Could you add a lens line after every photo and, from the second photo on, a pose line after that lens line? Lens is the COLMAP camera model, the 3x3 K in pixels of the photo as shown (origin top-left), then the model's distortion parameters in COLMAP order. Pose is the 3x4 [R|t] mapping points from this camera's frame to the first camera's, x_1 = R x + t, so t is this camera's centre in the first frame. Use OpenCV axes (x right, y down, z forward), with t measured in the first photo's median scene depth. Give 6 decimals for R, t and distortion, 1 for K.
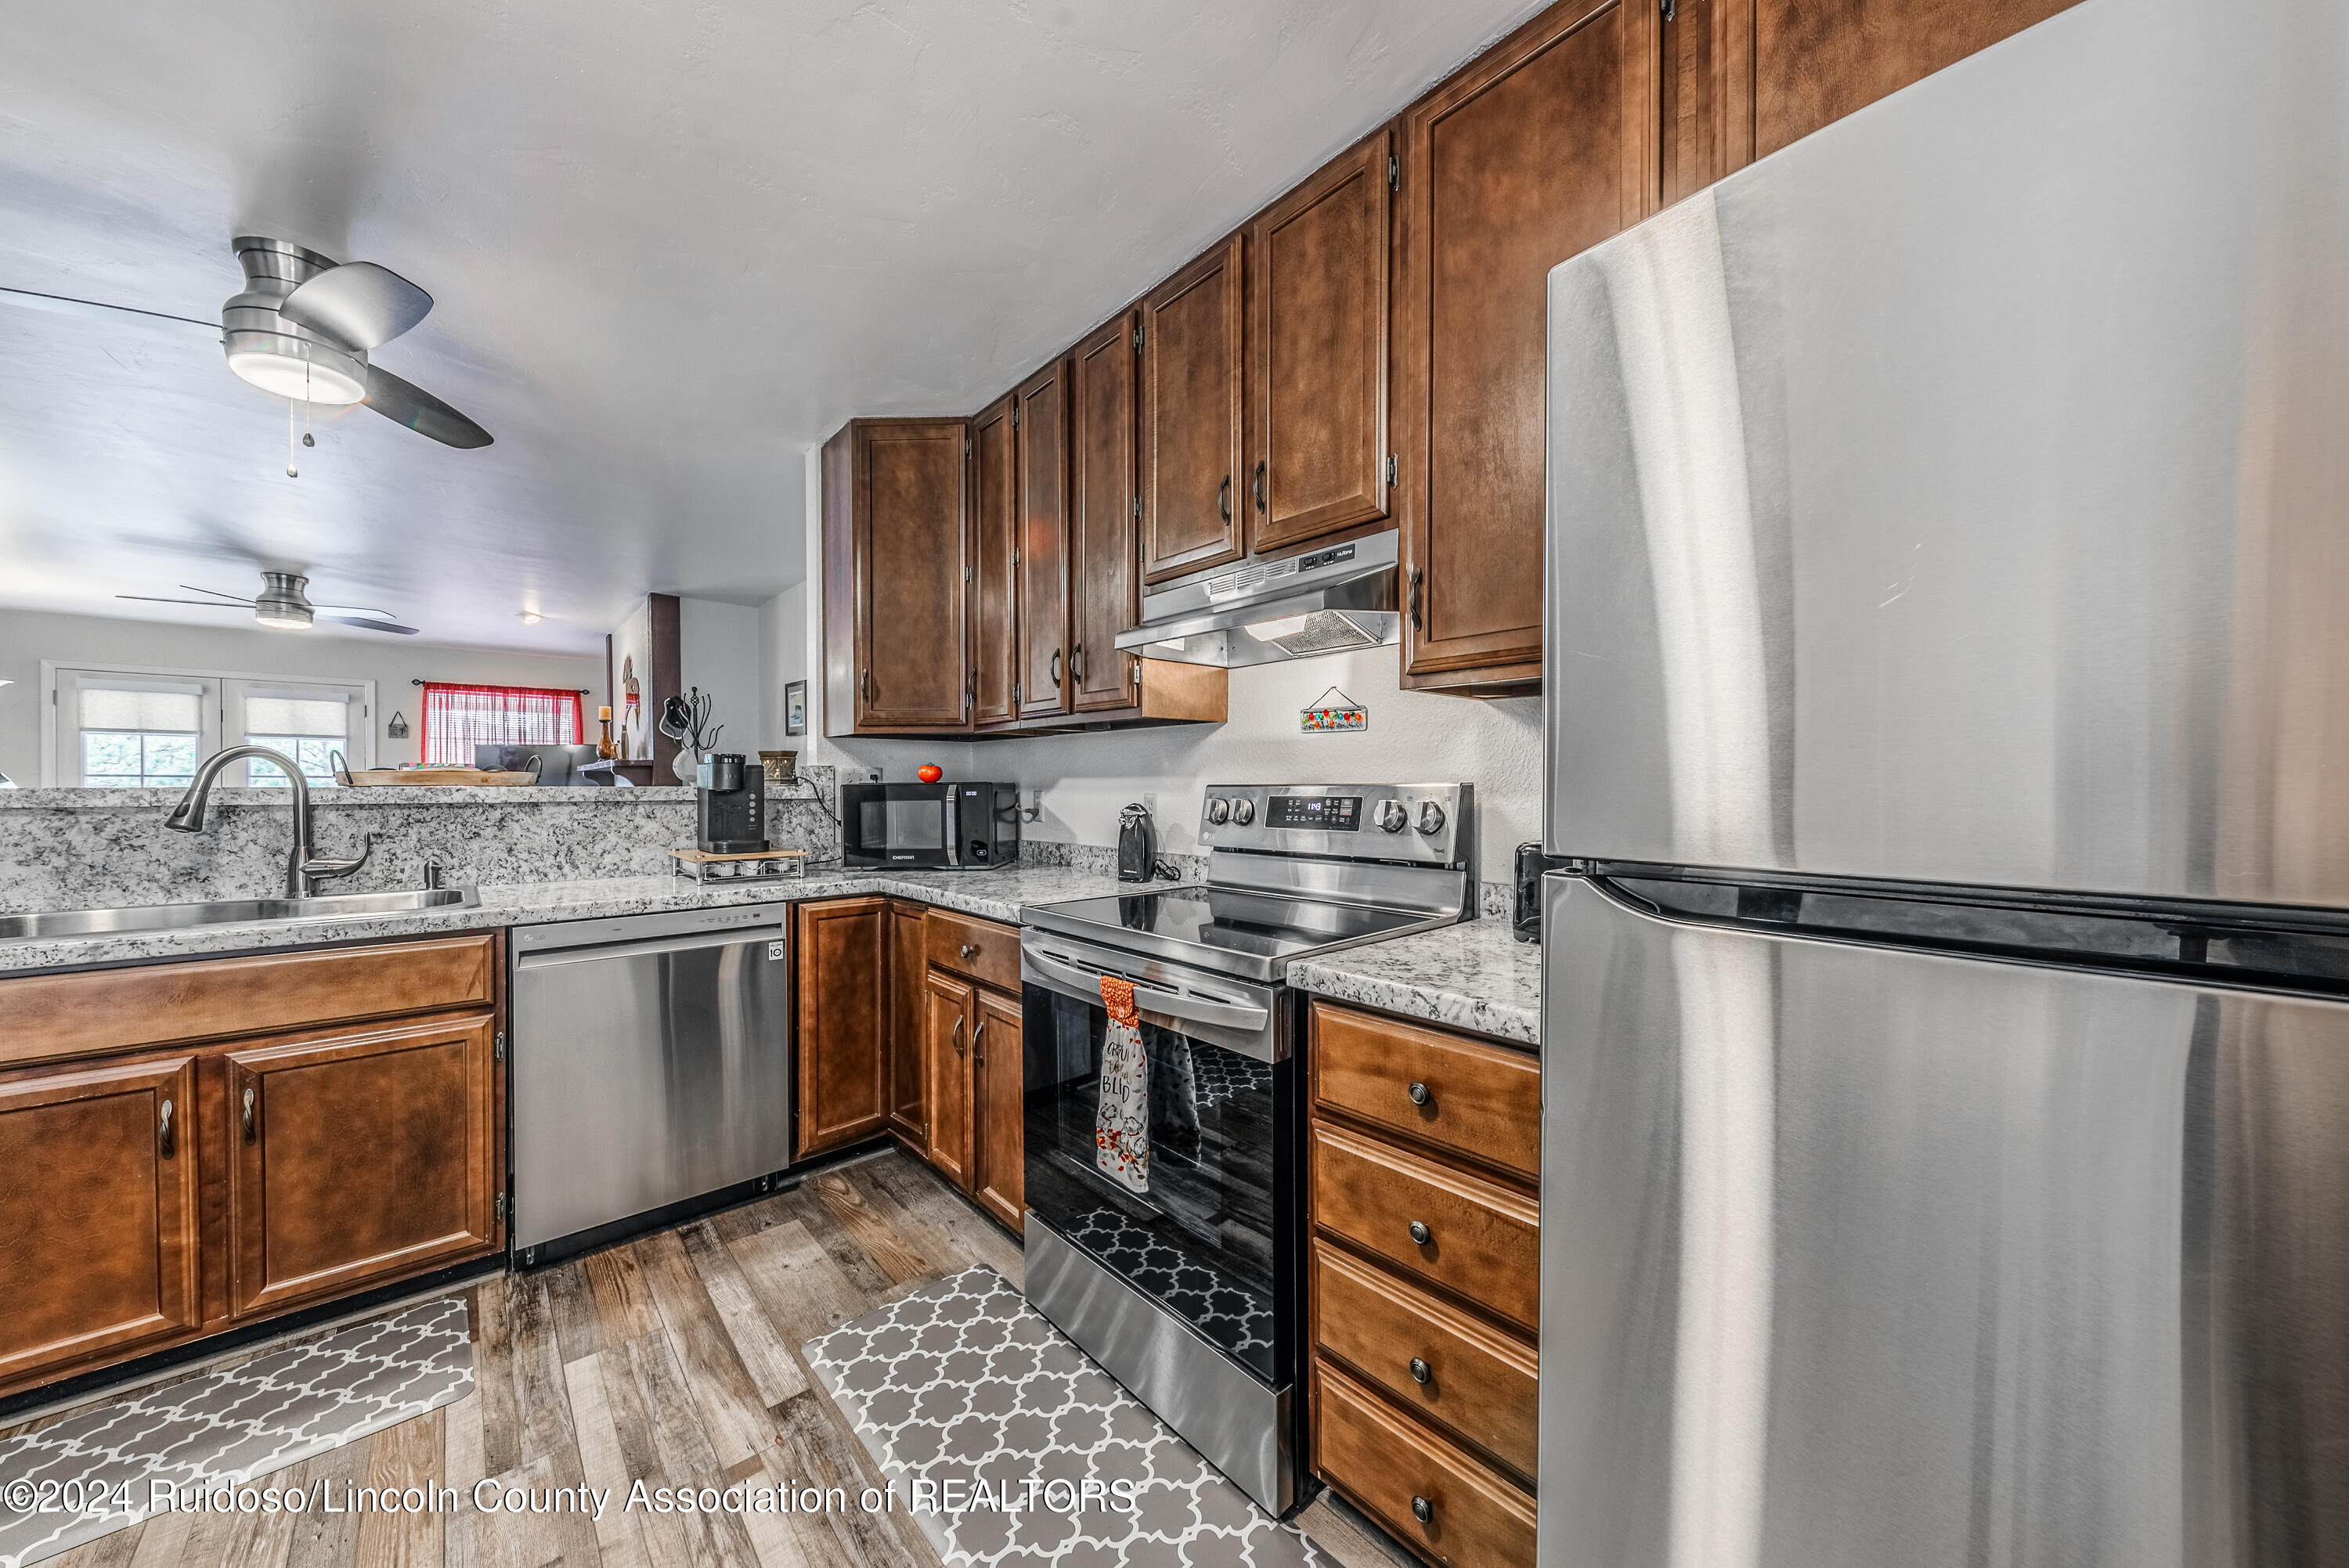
lens RADIAL K [[825.5, 0, 1192.6], [0, 825.5, 792.2], [0, 0, 1]] dist [0.009388, -0.003291]
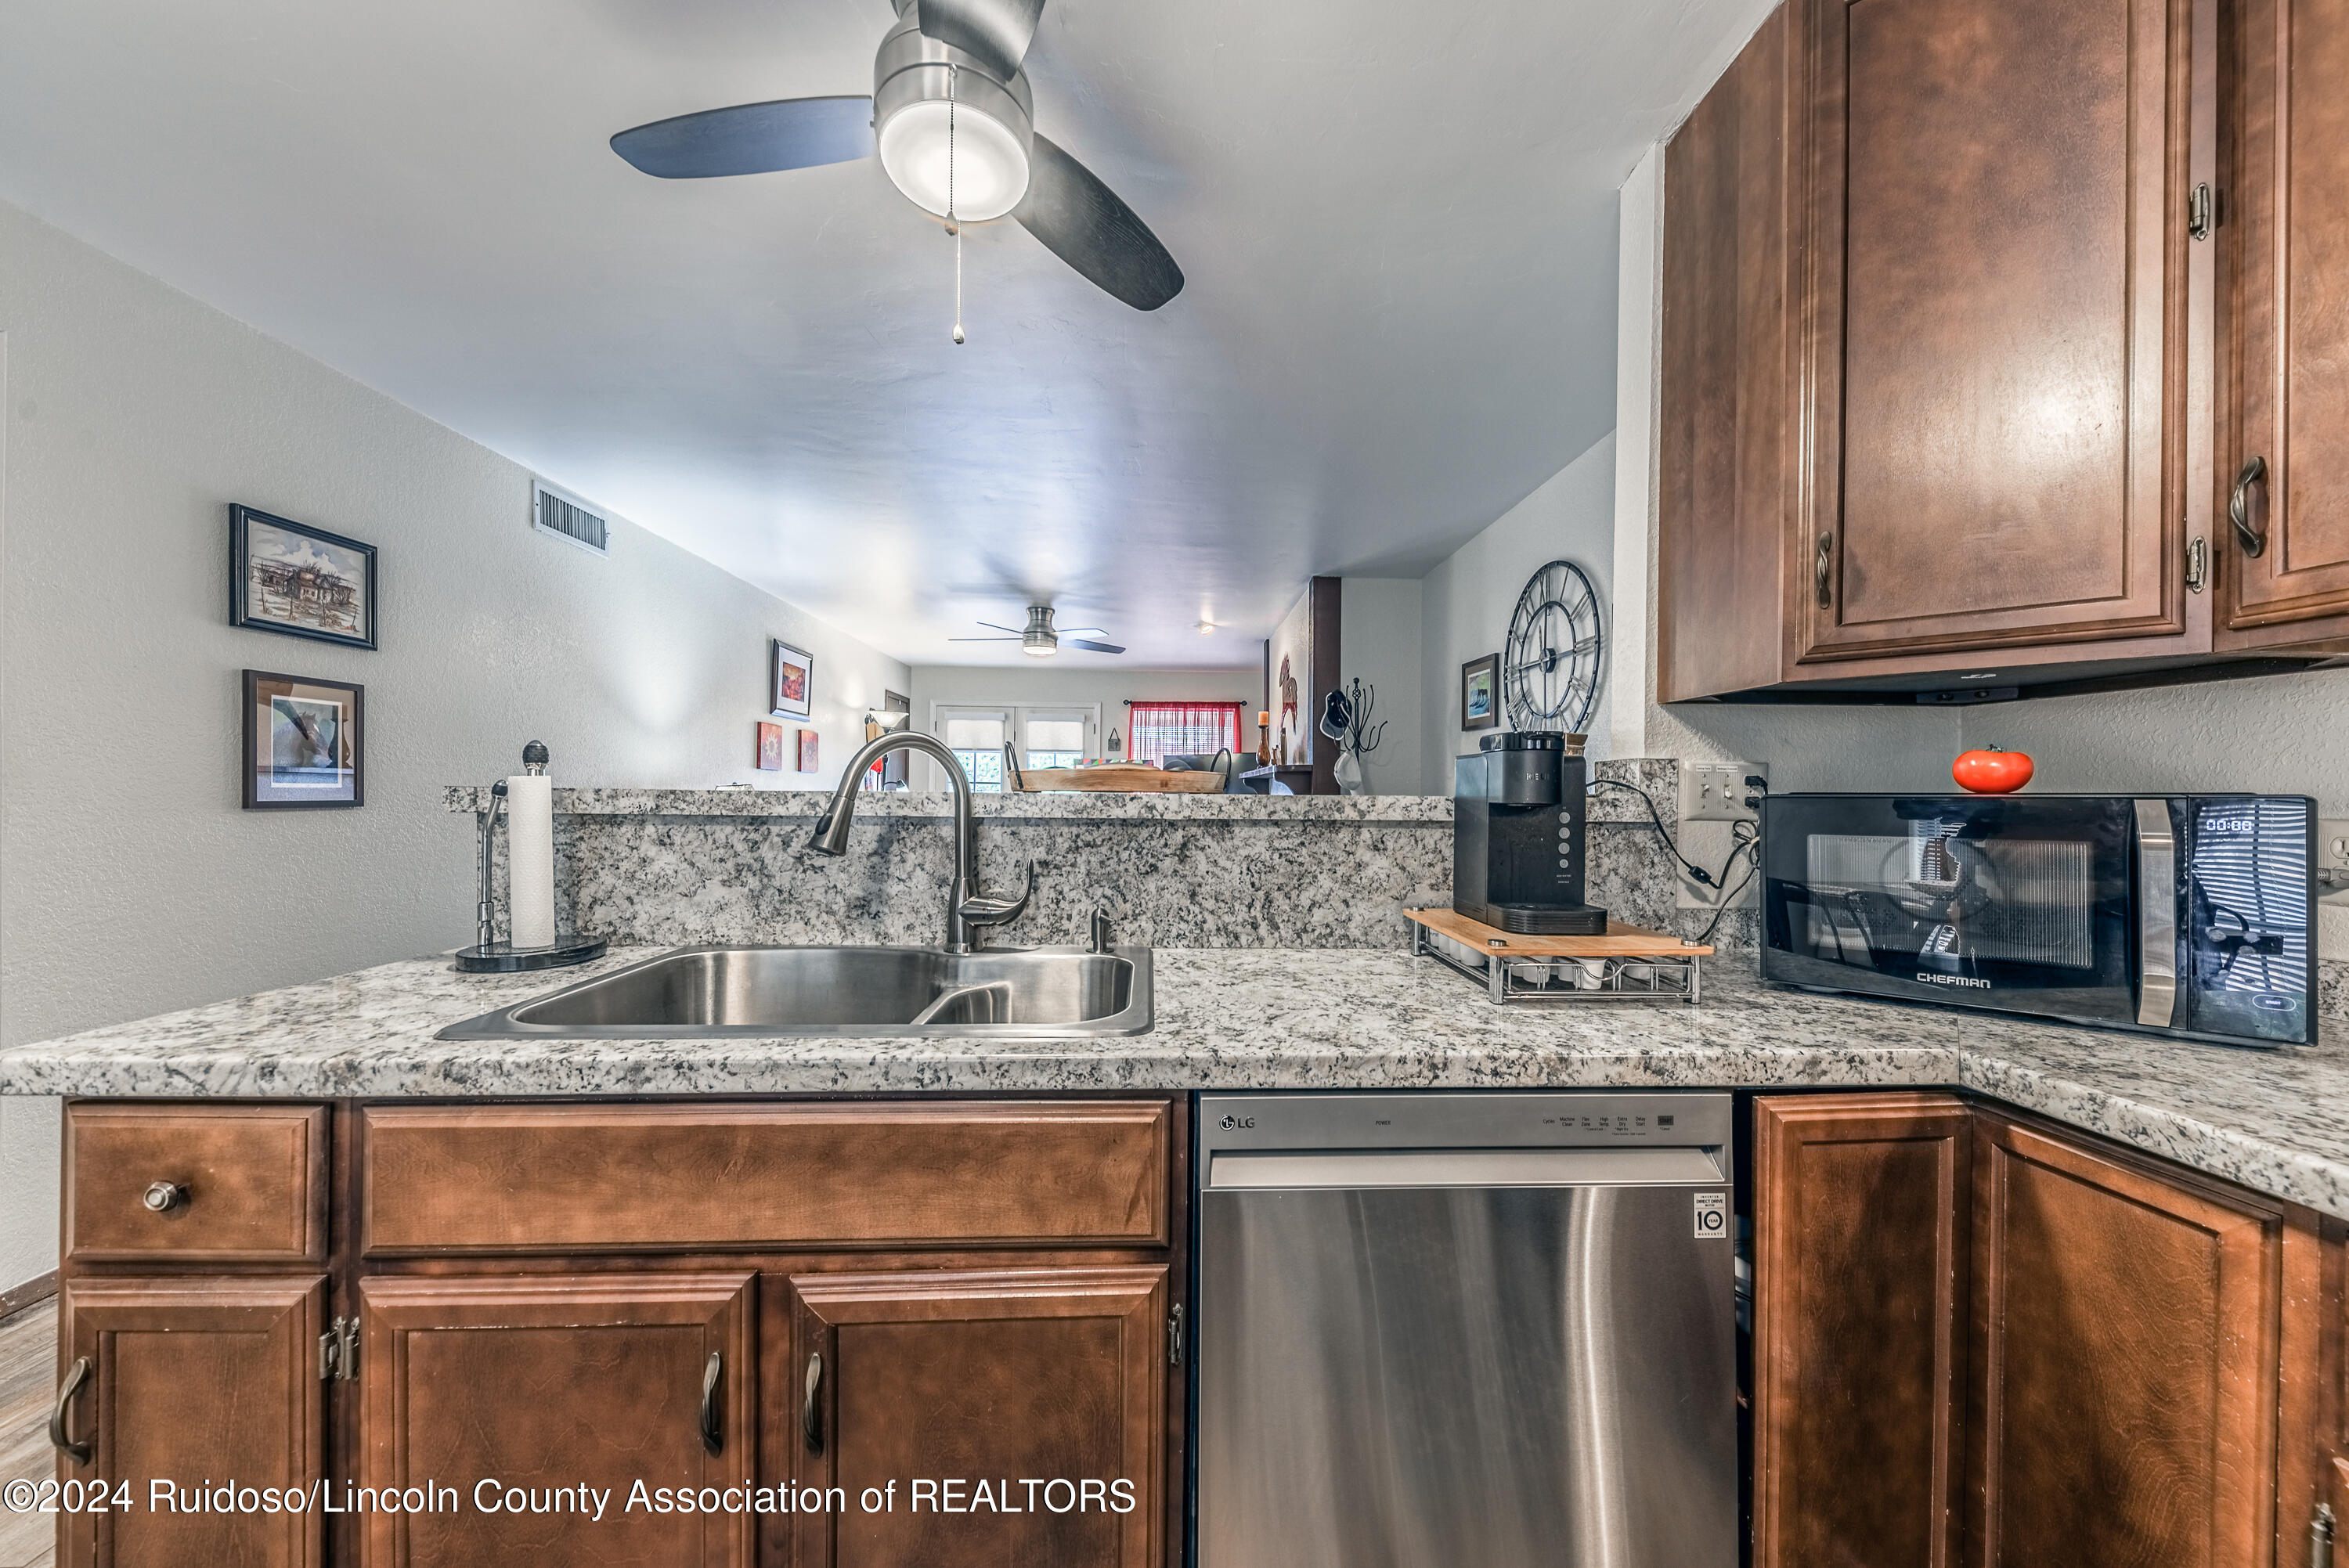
lens RADIAL K [[825.5, 0, 1175.4], [0, 825.5, 793.0], [0, 0, 1]] dist [0.009388, -0.003291]
pose [[0.764491, 0.009249, -0.644568, -0.500538], [-0.016809, 0.999843, -0.005590, -0.003837], [0.644415, 0.015108, 0.764526, 0.595550]]
